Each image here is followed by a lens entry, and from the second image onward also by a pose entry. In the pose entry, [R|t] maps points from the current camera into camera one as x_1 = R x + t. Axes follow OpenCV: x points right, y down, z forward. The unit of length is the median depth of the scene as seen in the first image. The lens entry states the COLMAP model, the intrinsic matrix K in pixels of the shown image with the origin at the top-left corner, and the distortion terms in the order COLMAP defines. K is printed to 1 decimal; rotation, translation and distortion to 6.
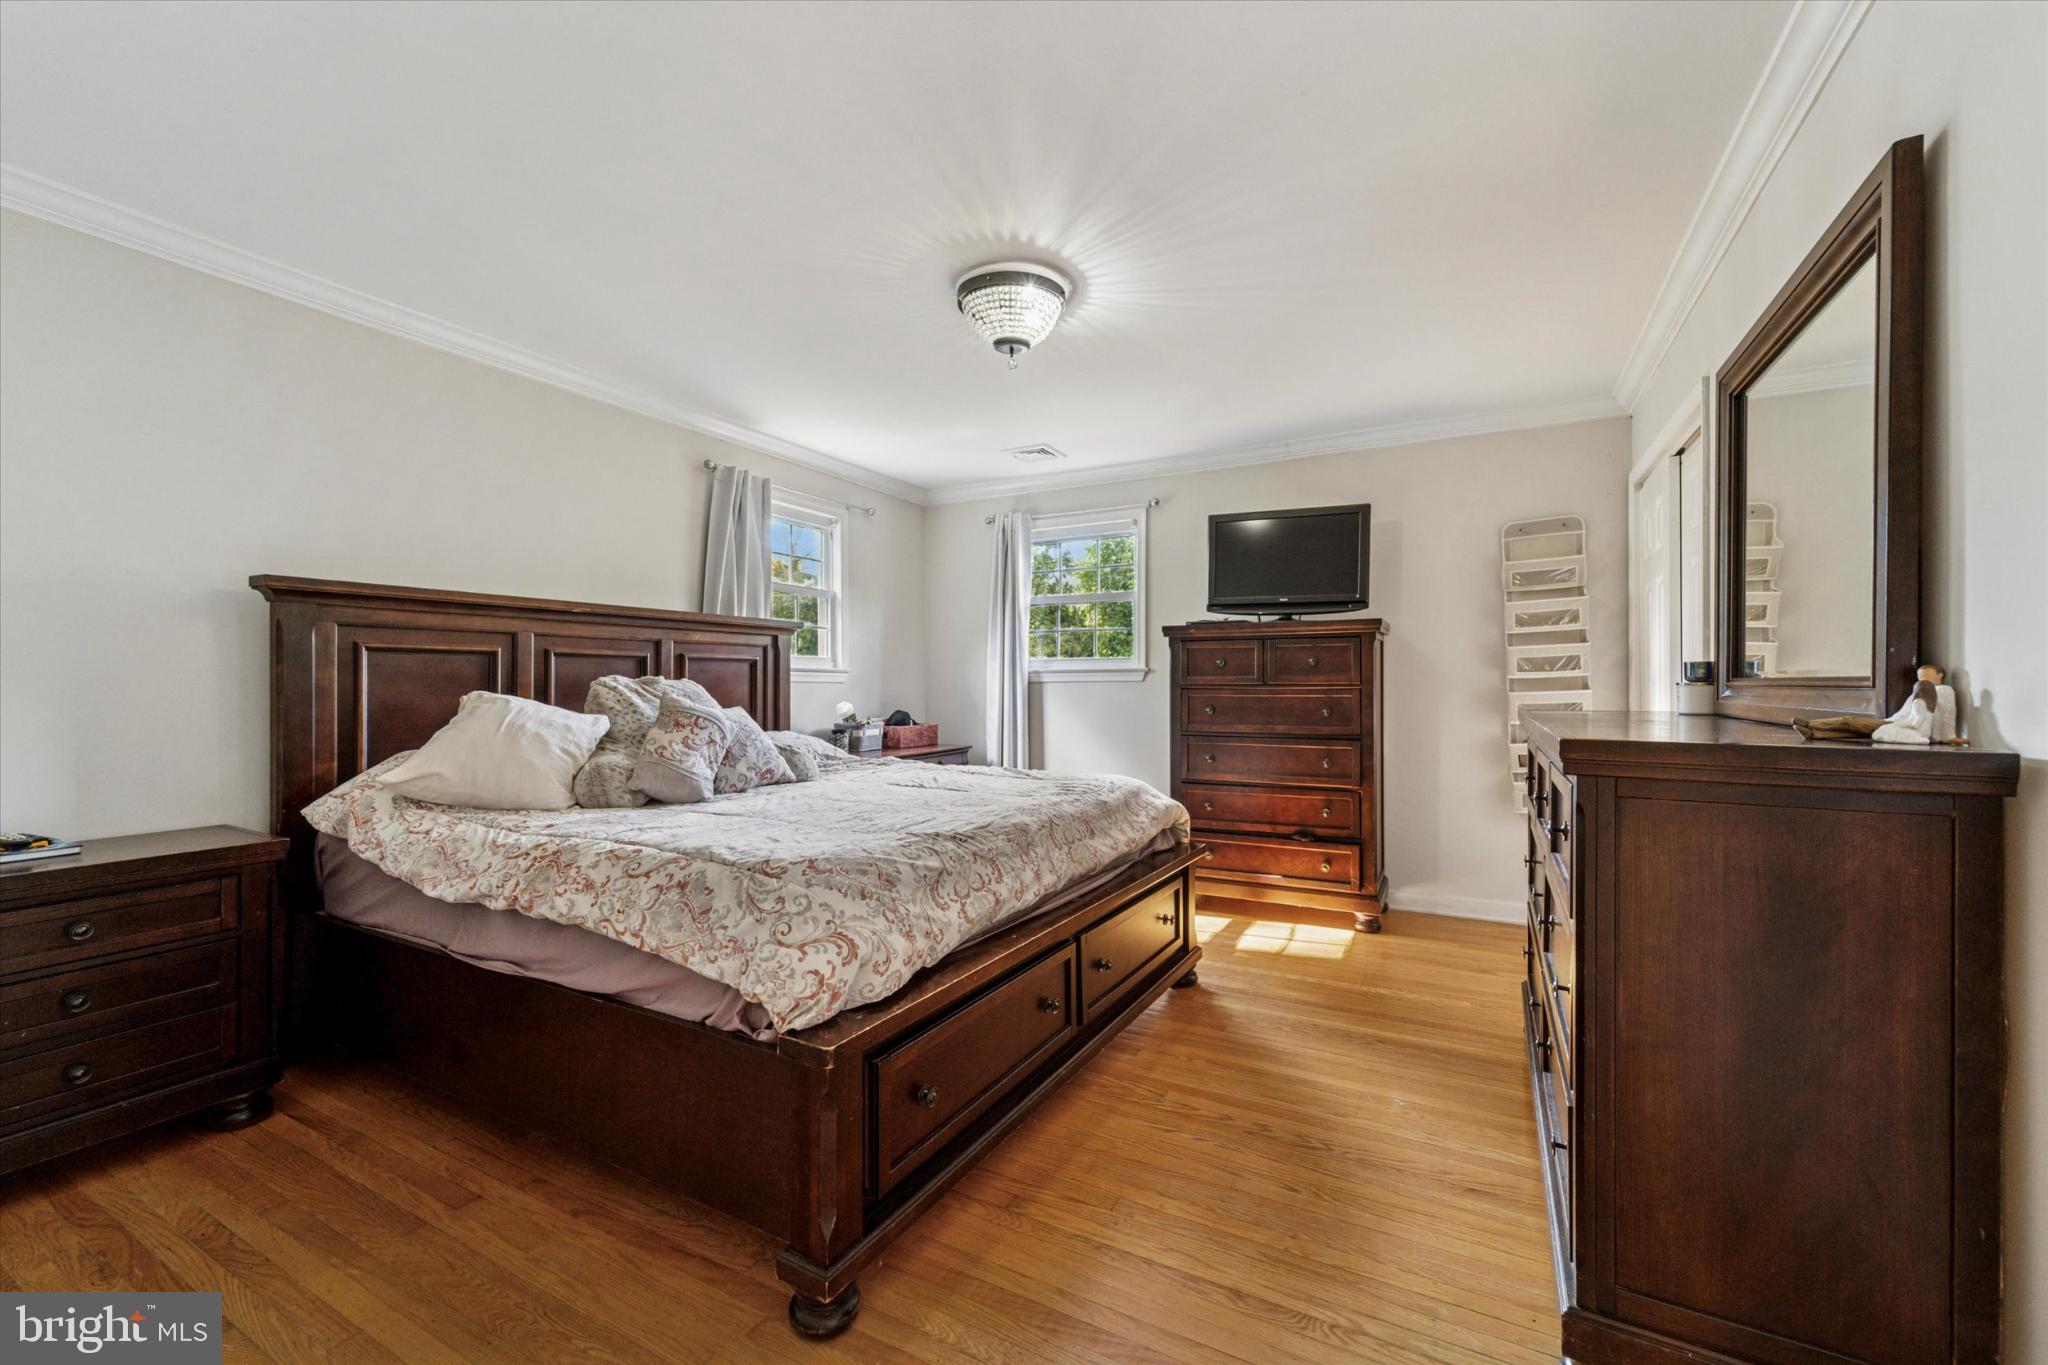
lens RADIAL K [[828.0, 0, 1031.6], [0, 828.0, 677.3], [0, 0, 1]] dist [-0.000683, -0.000121]
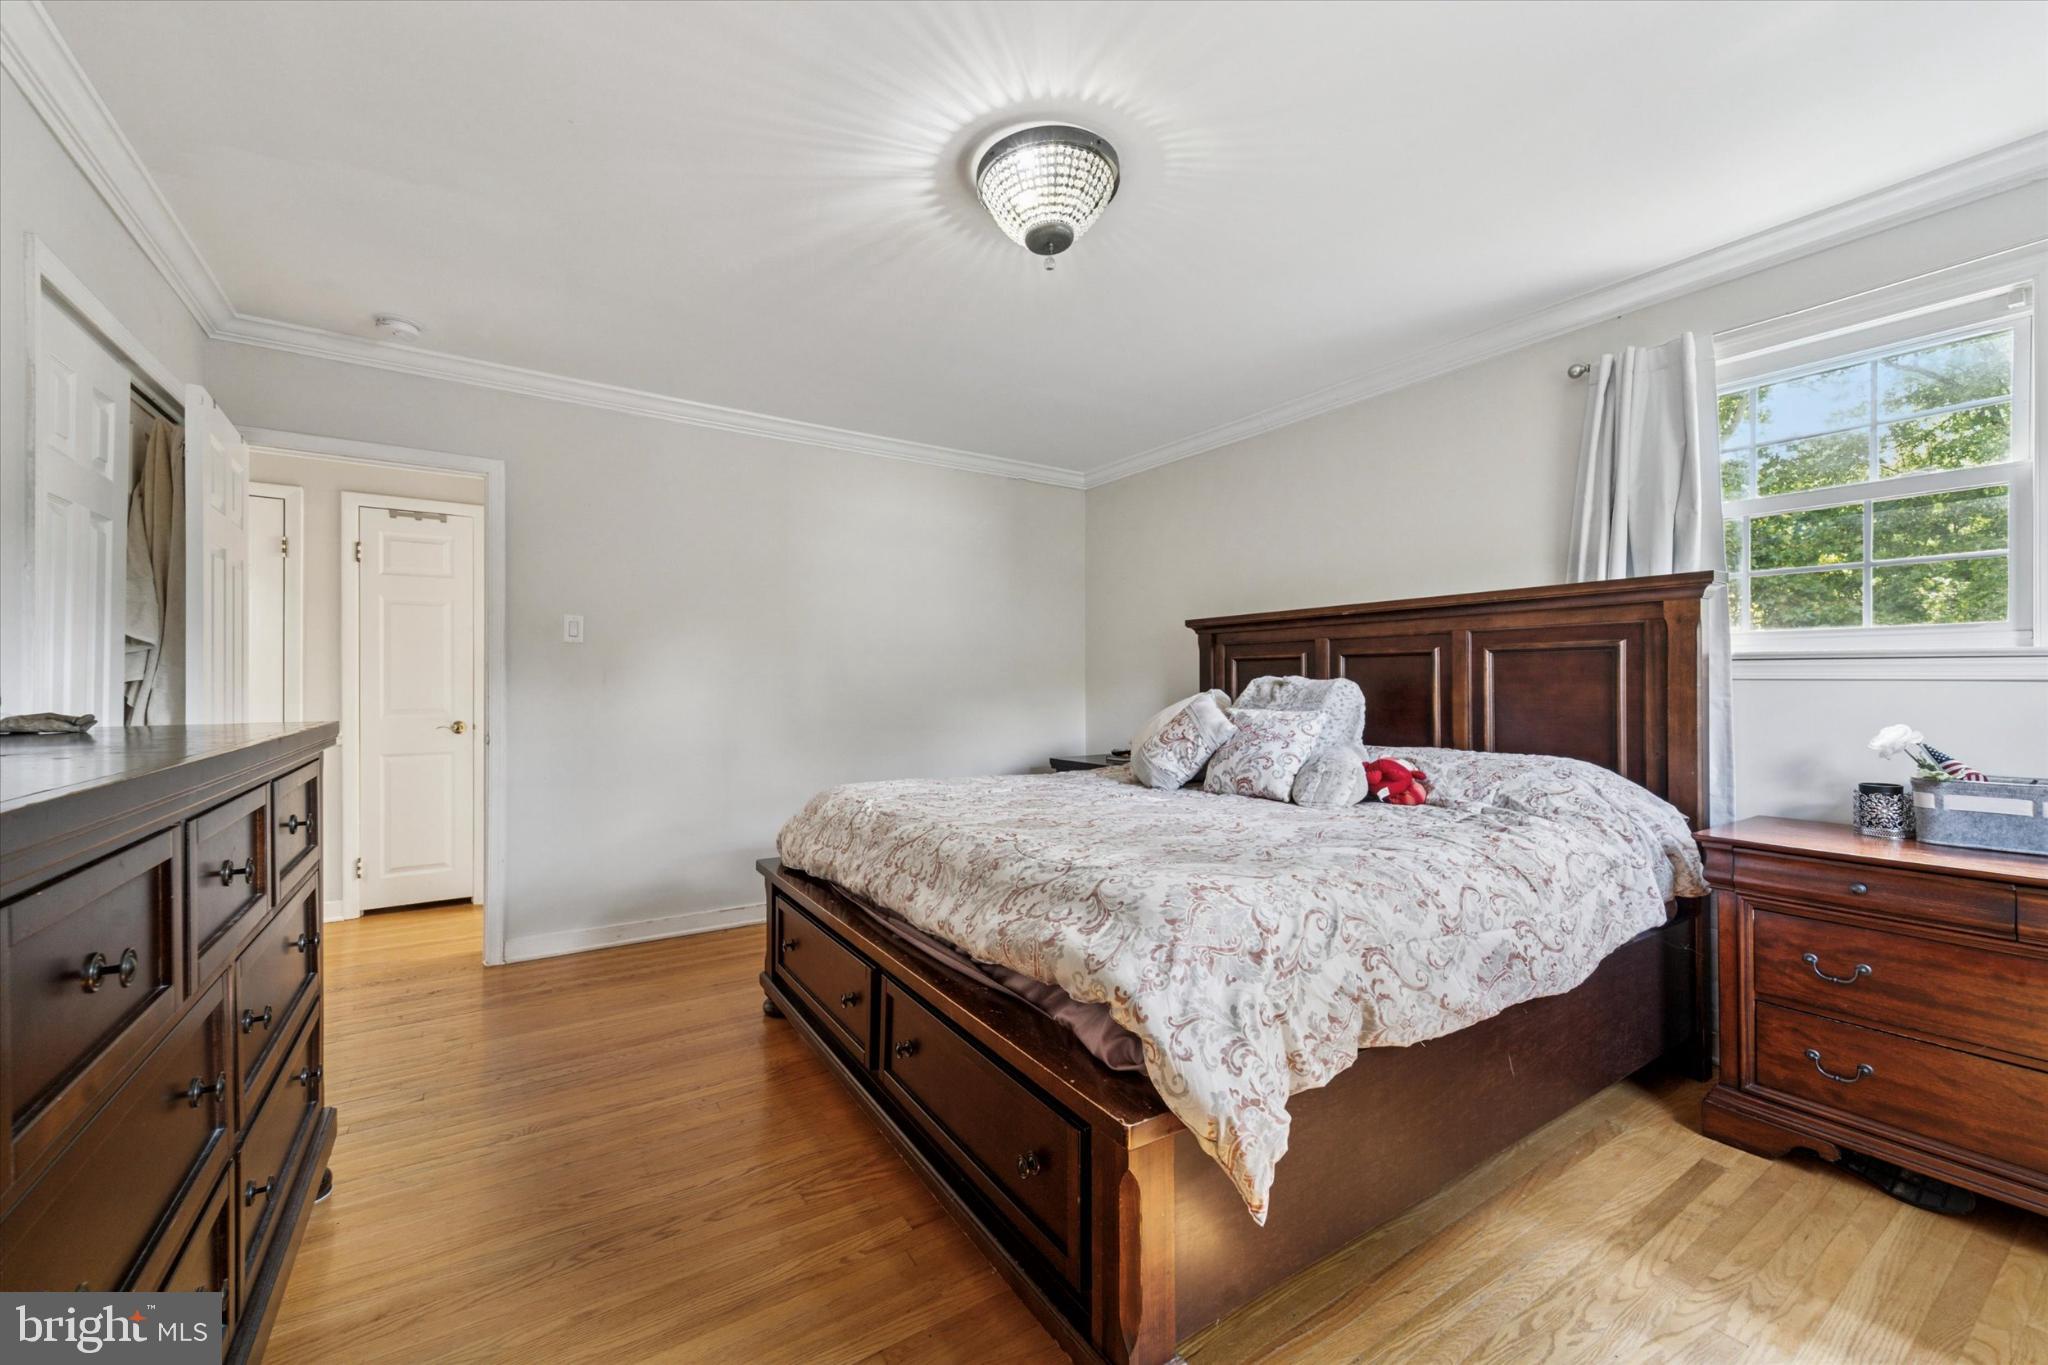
lens RADIAL K [[828.0, 0, 1031.6], [0, 828.0, 677.3], [0, 0, 1]] dist [-0.000683, -0.000121]
pose [[-0.468989, 0.000230, -0.883204, 0.599106], [0.008235, 0.999958, -0.004112, 0.001573], [0.883166, -0.009202, -0.468971, 1.220178]]
